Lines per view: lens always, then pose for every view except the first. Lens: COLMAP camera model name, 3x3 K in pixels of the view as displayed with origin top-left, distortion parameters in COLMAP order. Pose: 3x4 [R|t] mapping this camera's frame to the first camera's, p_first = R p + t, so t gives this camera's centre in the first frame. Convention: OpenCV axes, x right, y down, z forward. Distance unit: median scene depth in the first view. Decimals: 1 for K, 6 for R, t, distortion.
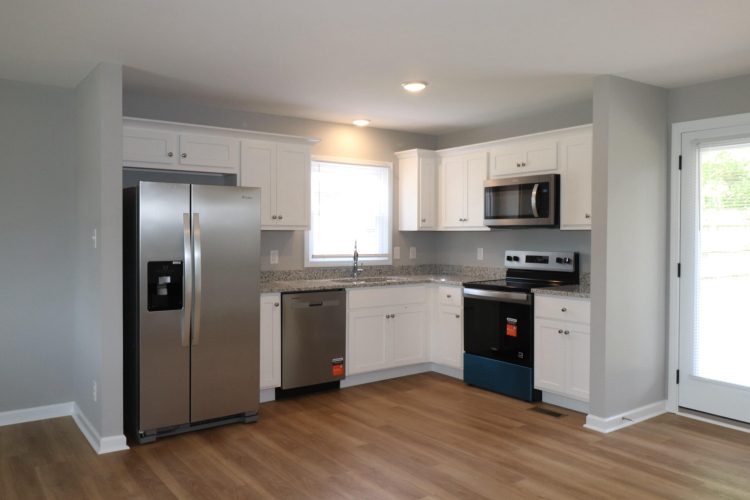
lens RADIAL K [[593.0, 0, 373.6], [0, 593.0, 249.1], [0, 0, 1]] dist [-0.001844, -0.001289]
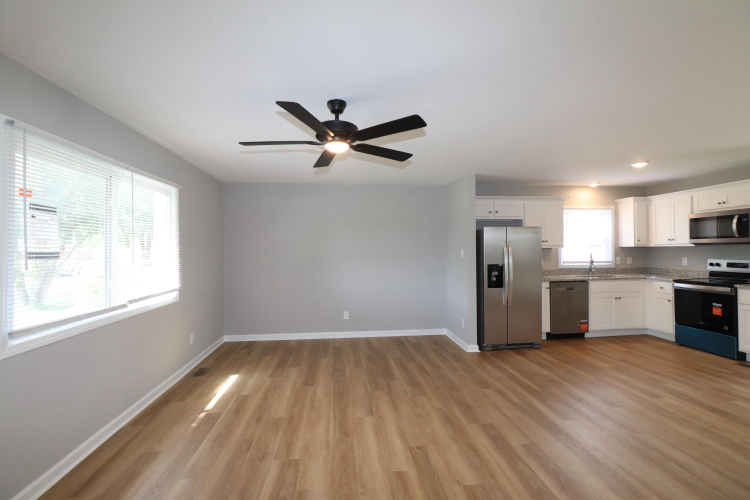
lens RADIAL K [[344.0, 0, 376.6], [0, 344.0, 248.5], [0, 0, 1]] dist [-0.004127, -0.000133]
pose [[0.868321, -0.012776, -0.495837, -0.090198], [0.000557, 0.999693, -0.024782, -0.004172], [0.496002, 0.021243, 0.868062, -0.208723]]
